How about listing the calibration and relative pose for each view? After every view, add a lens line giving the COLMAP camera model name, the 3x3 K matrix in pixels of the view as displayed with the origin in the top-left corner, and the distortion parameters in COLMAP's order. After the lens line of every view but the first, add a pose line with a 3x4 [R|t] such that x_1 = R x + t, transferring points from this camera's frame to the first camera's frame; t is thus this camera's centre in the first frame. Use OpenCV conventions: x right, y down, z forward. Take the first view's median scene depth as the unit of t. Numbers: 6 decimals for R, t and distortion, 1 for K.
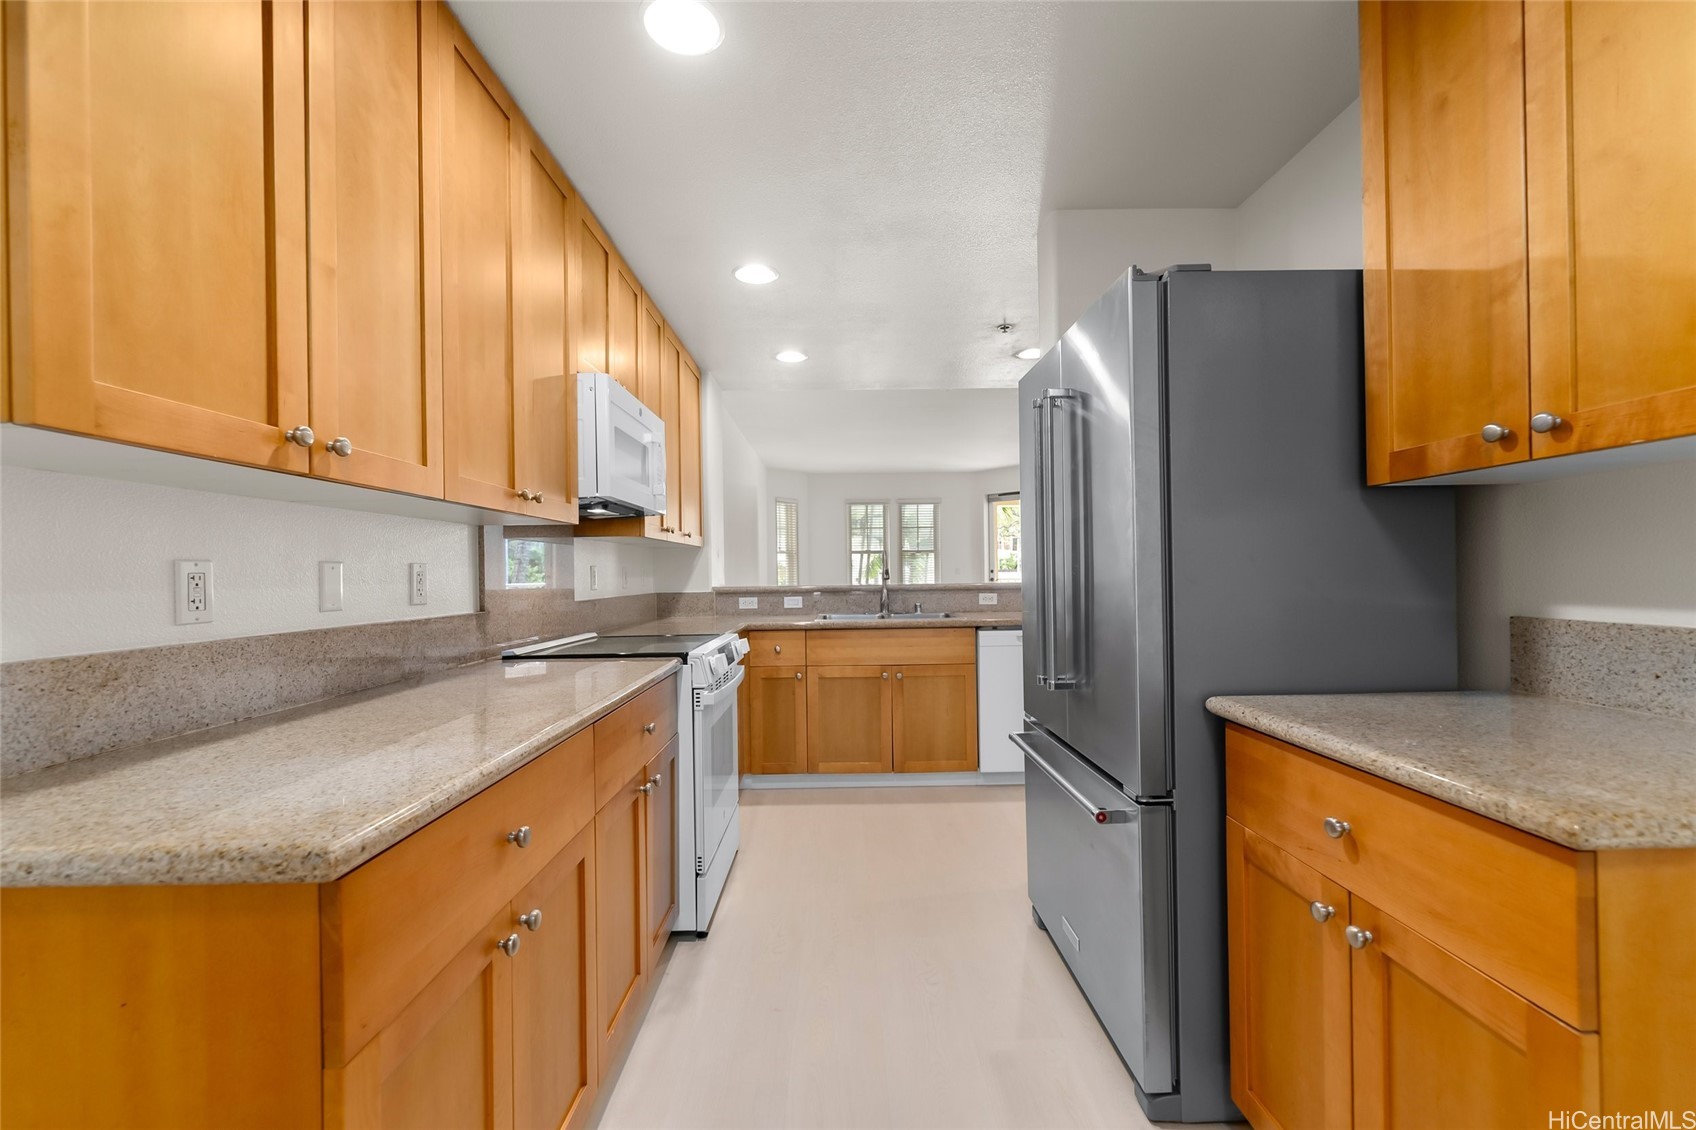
lens RADIAL K [[701.2, 0, 851.3], [0, 701.2, 556.1], [0, 0, 1]] dist [0.000950, -0.000117]
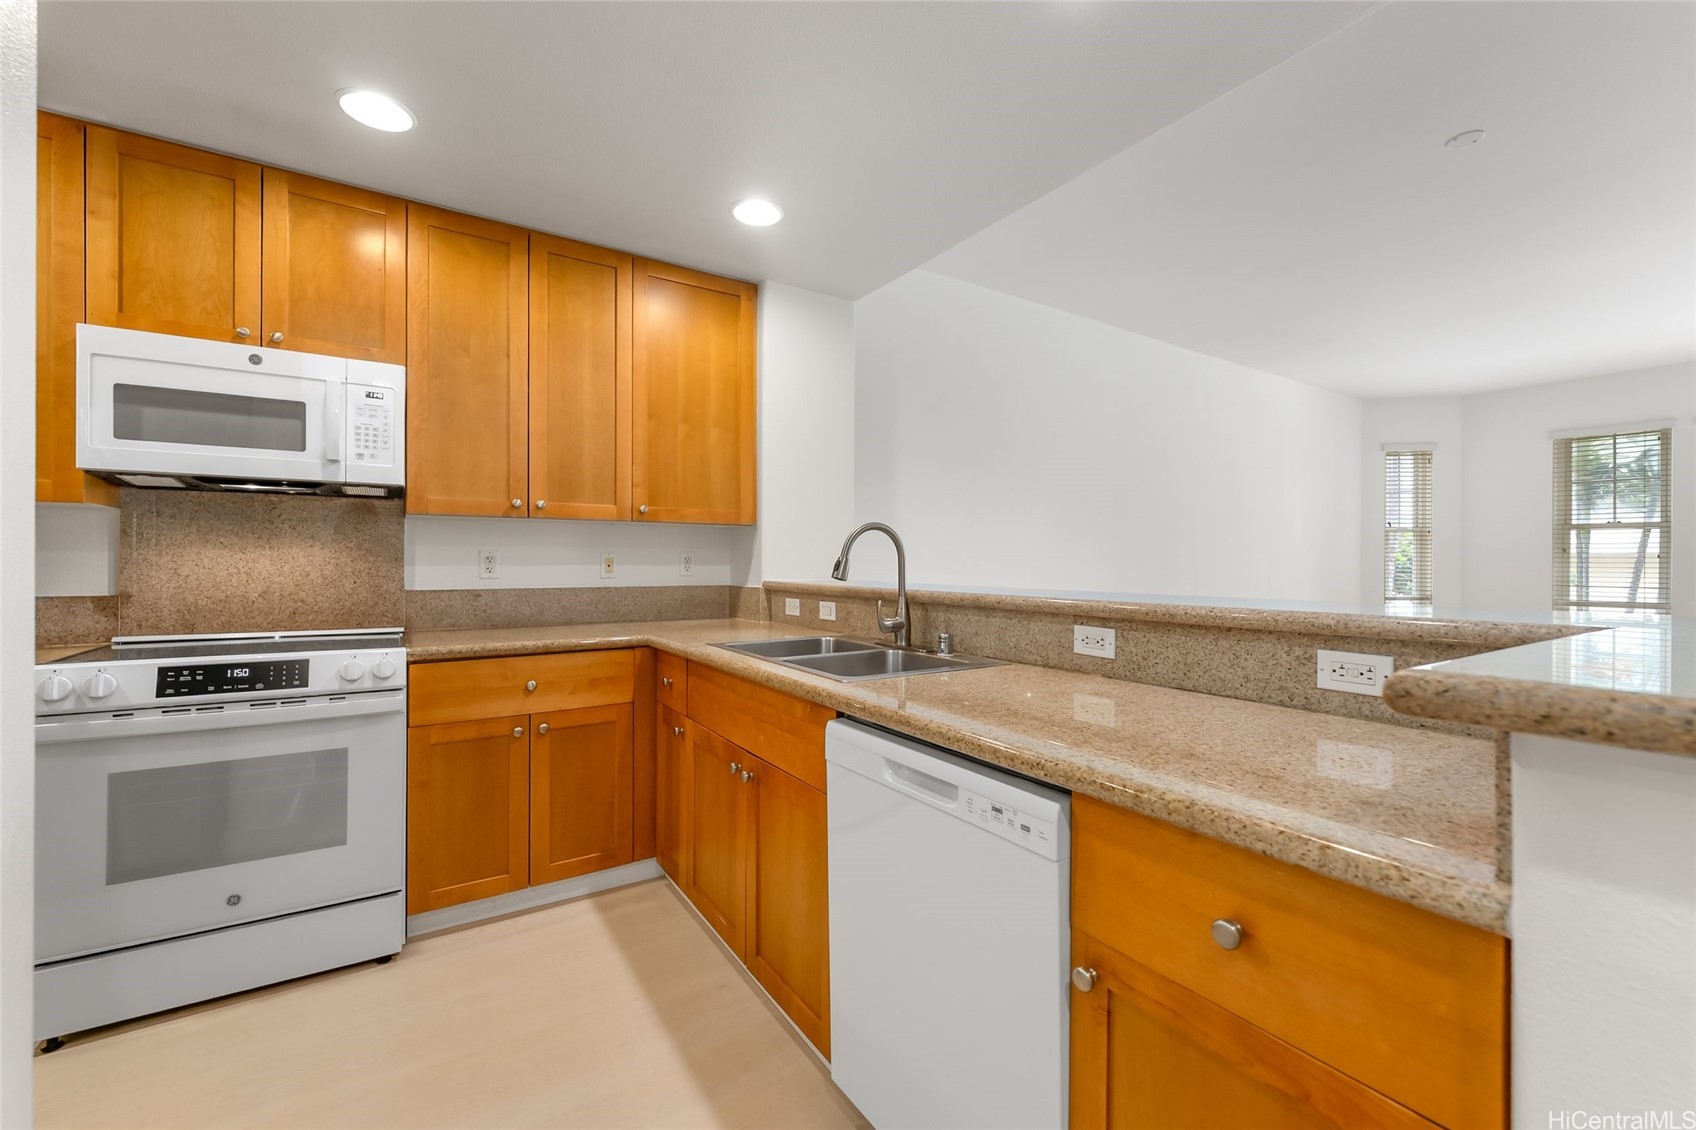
lens RADIAL K [[701.2, 0, 851.3], [0, 701.2, 556.1], [0, 0, 1]] dist [0.000950, -0.000117]
pose [[0.534653, 0.012791, -0.844975, 0.462110], [0.005407, 0.999813, 0.018556, 0.005329], [0.845054, -0.014490, 0.534484, 0.688897]]
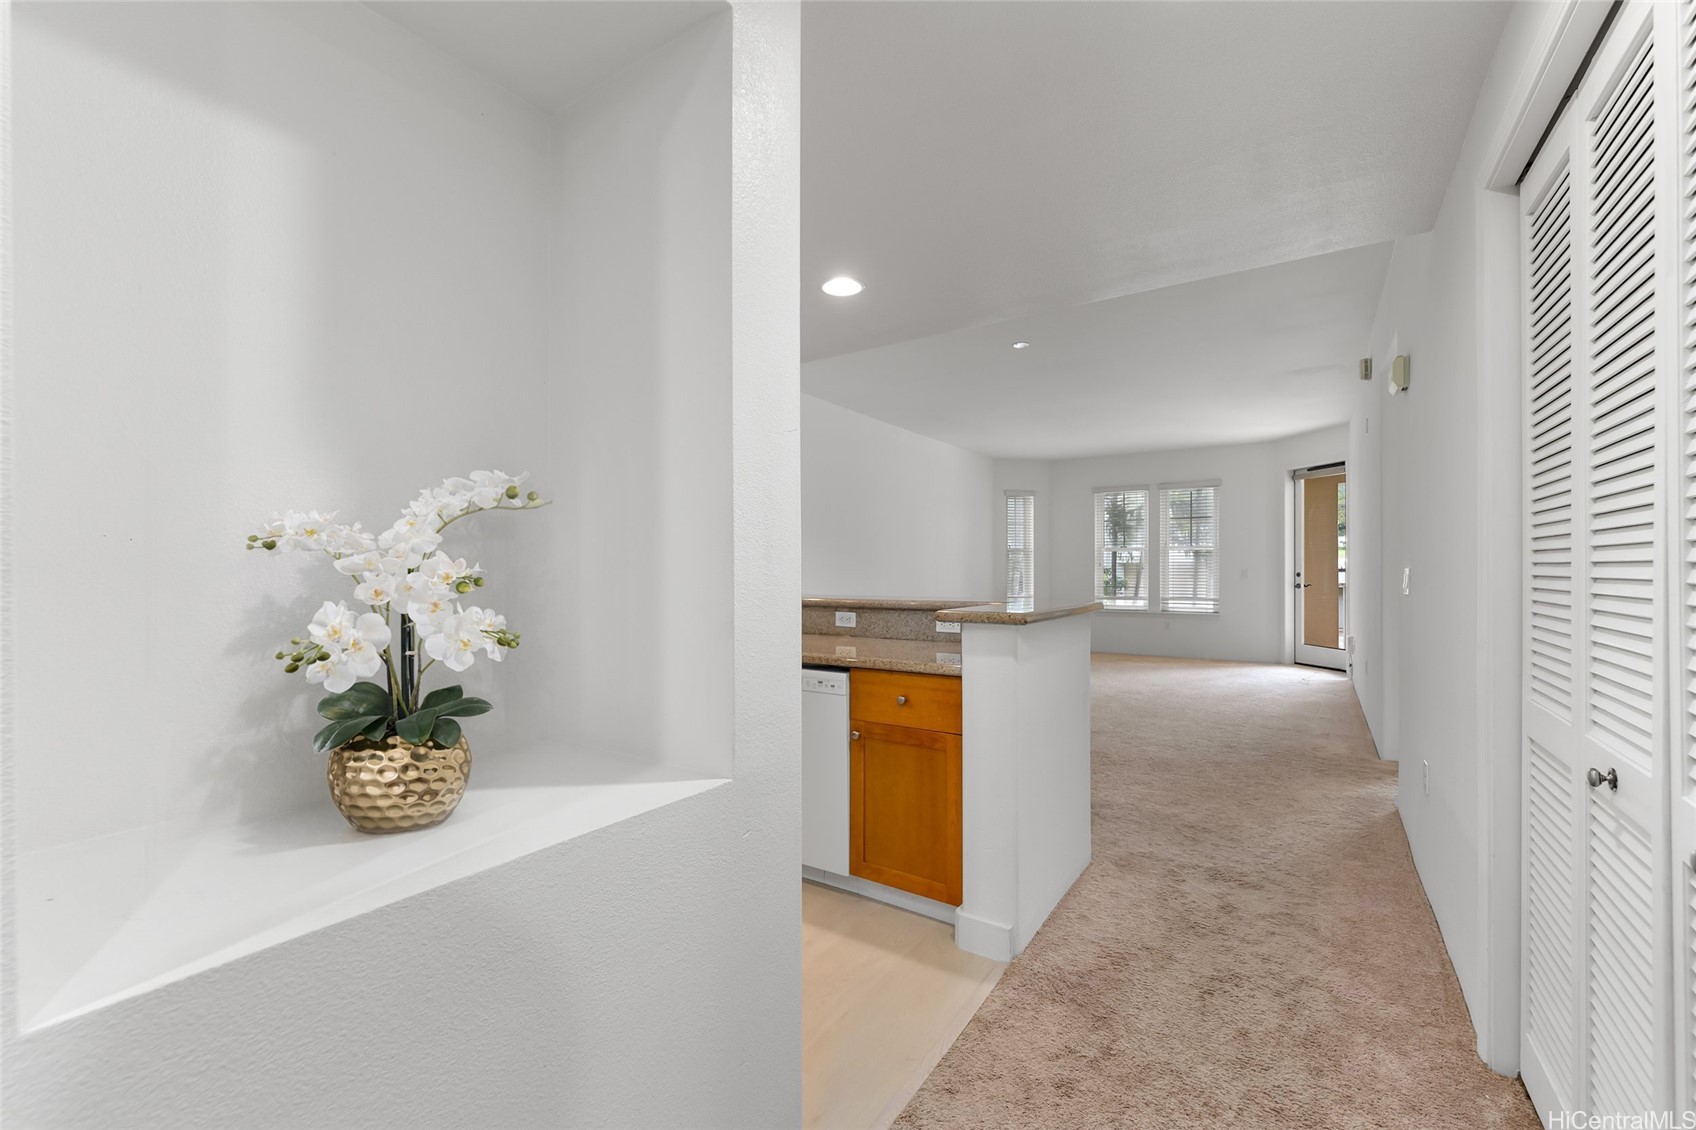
lens RADIAL K [[701.2, 0, 851.3], [0, 701.2, 556.1], [0, 0, 1]] dist [0.000950, -0.000117]
pose [[0.823804, 0.003053, -0.566867, 0.659076], [0.002727, 0.999953, 0.009349, -0.017925], [0.566869, -0.009248, 0.823756, 0.361986]]
